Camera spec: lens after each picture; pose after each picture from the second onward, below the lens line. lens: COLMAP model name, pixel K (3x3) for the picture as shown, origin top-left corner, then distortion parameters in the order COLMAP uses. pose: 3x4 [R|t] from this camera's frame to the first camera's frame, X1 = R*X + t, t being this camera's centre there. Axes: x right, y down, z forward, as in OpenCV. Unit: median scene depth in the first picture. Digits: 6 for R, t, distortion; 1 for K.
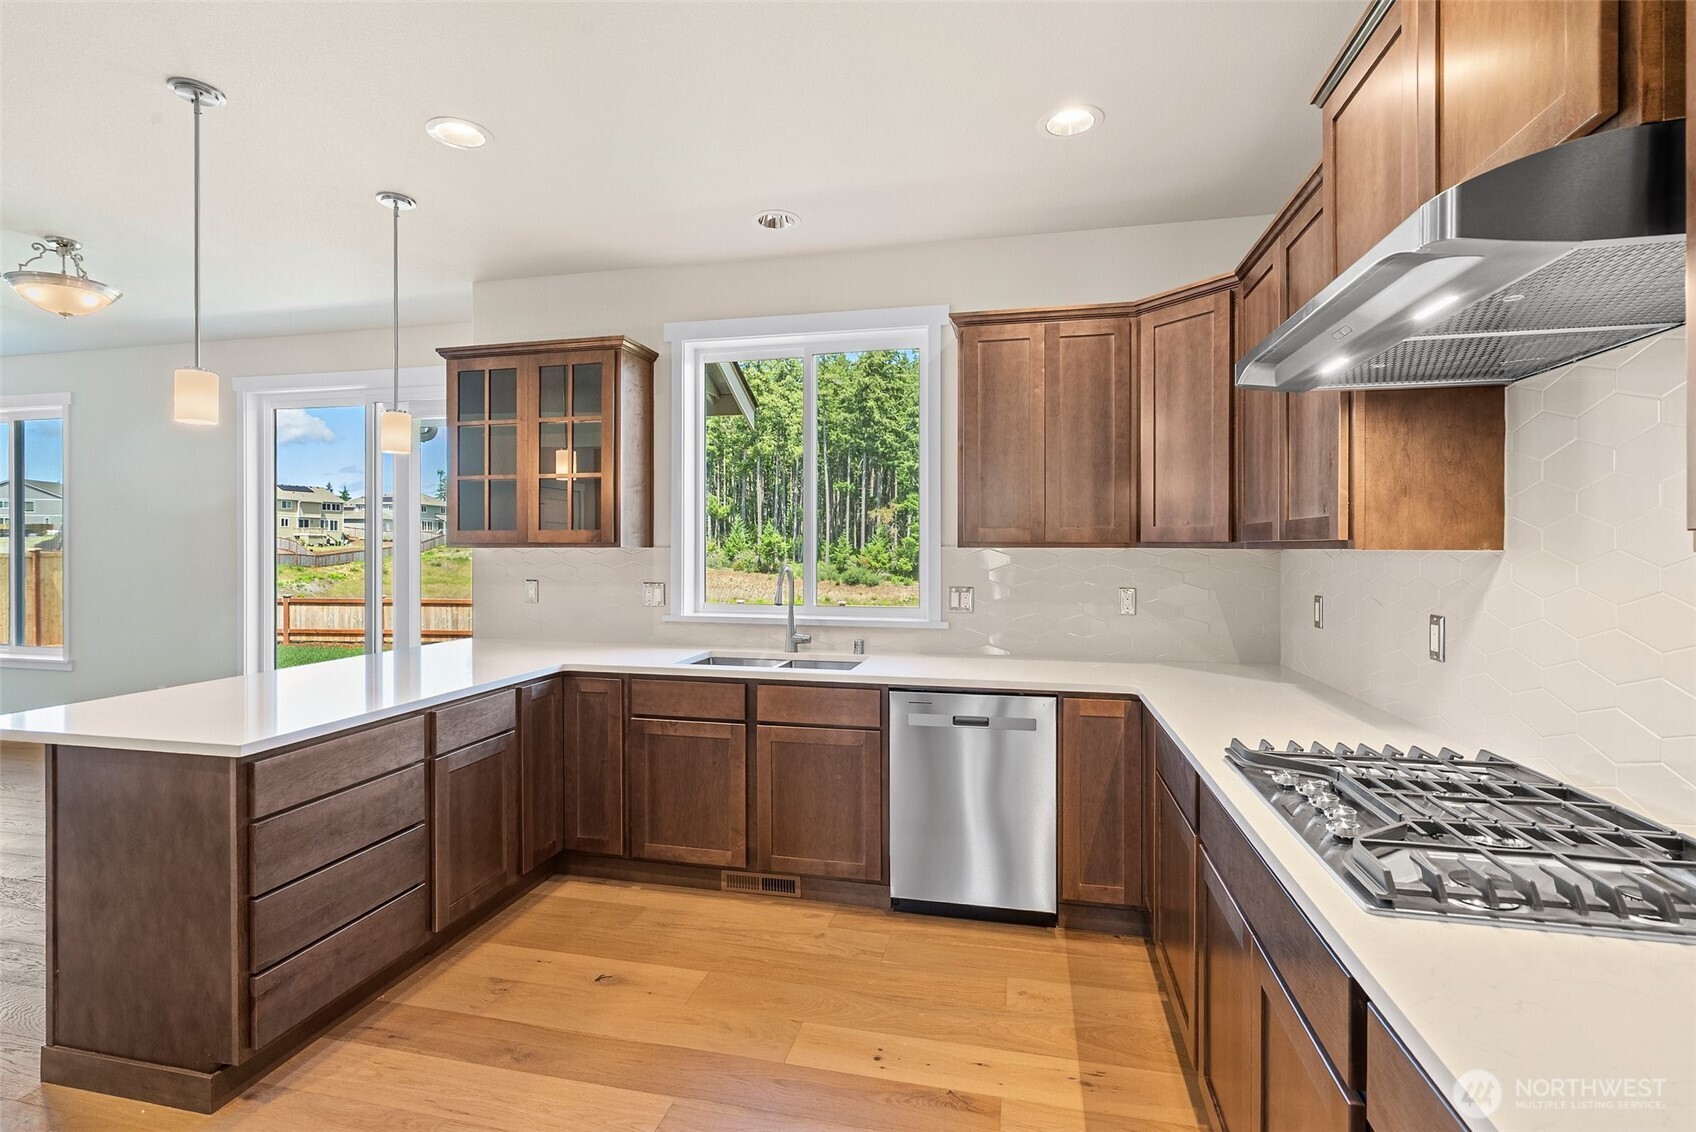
lens RADIAL K [[779.4, 0, 846.5], [0, 779.4, 552.3], [0, 0, 1]] dist [-0.002493, -0.000075]
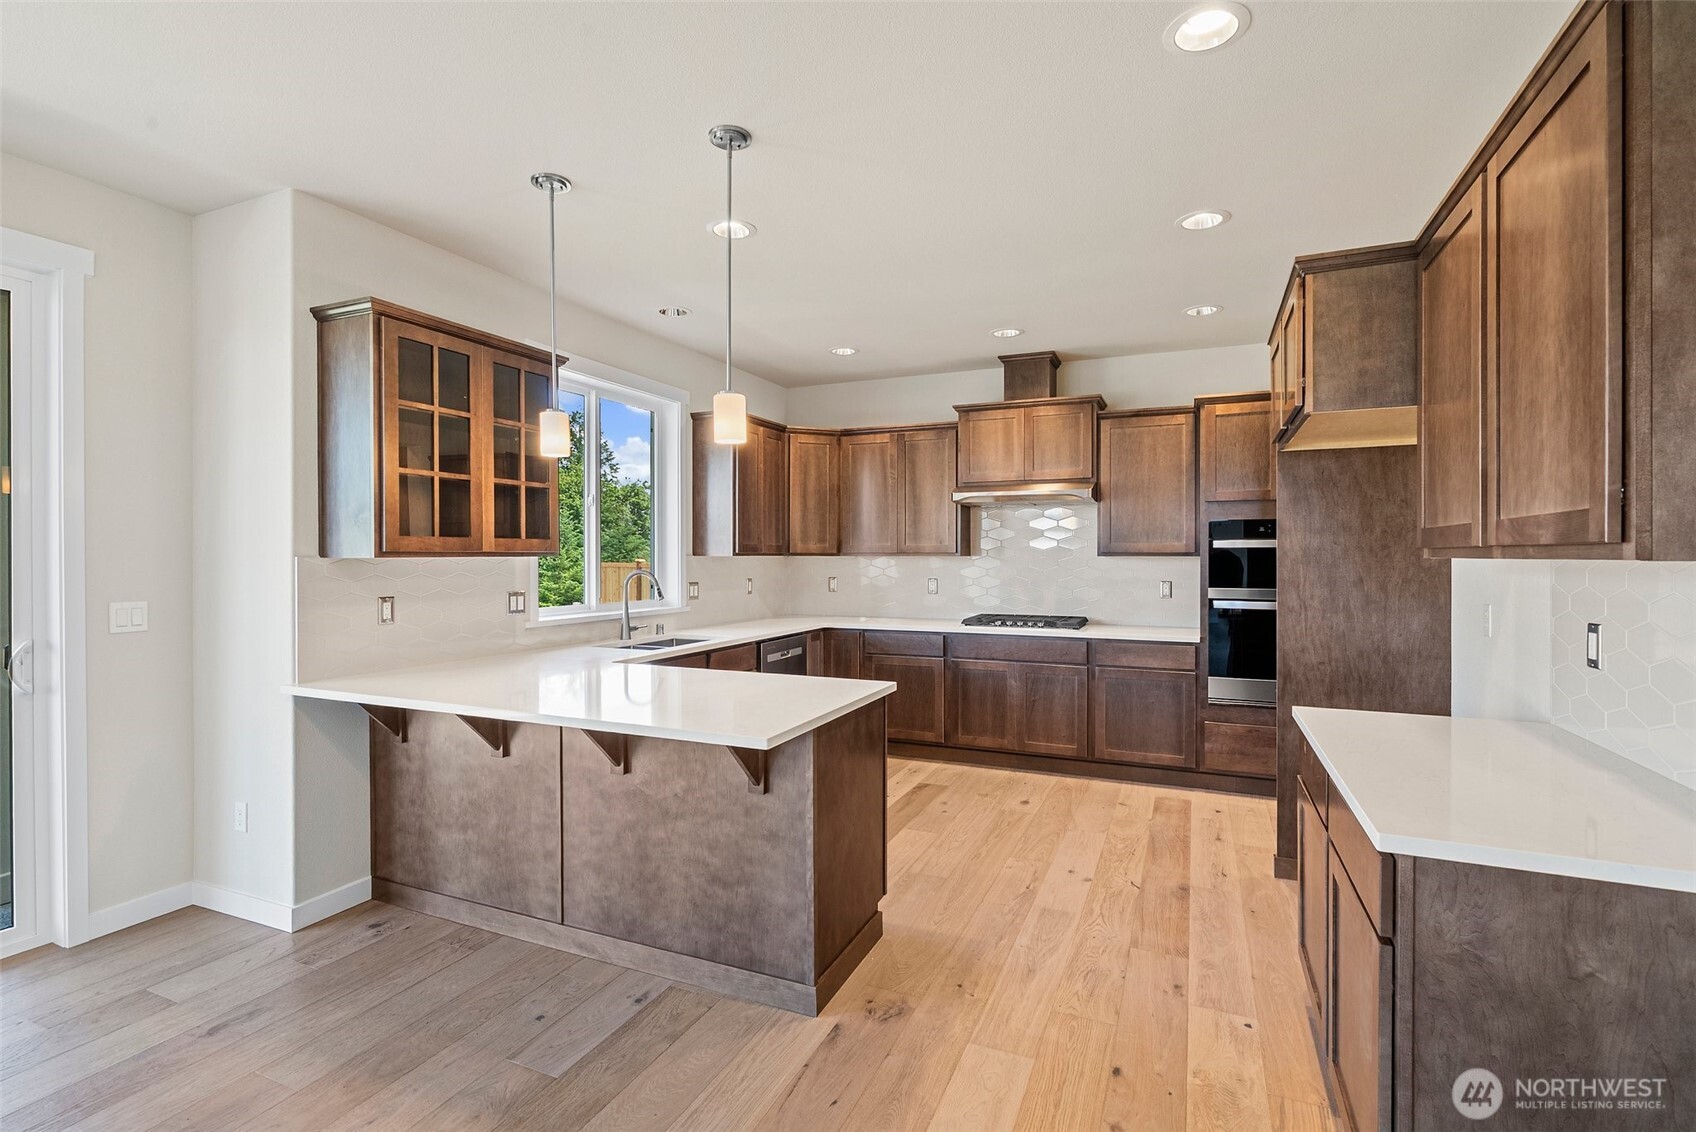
lens RADIAL K [[779.4, 0, 848.9], [0, 779.4, 560.8], [0, 0, 1]] dist [-0.002493, -0.000075]
pose [[0.188680, -0.009349, 0.981994, -1.231557], [0.006580, 0.999944, 0.008256, -0.006880], [-0.982017, 0.004904, 0.188731, 0.416796]]
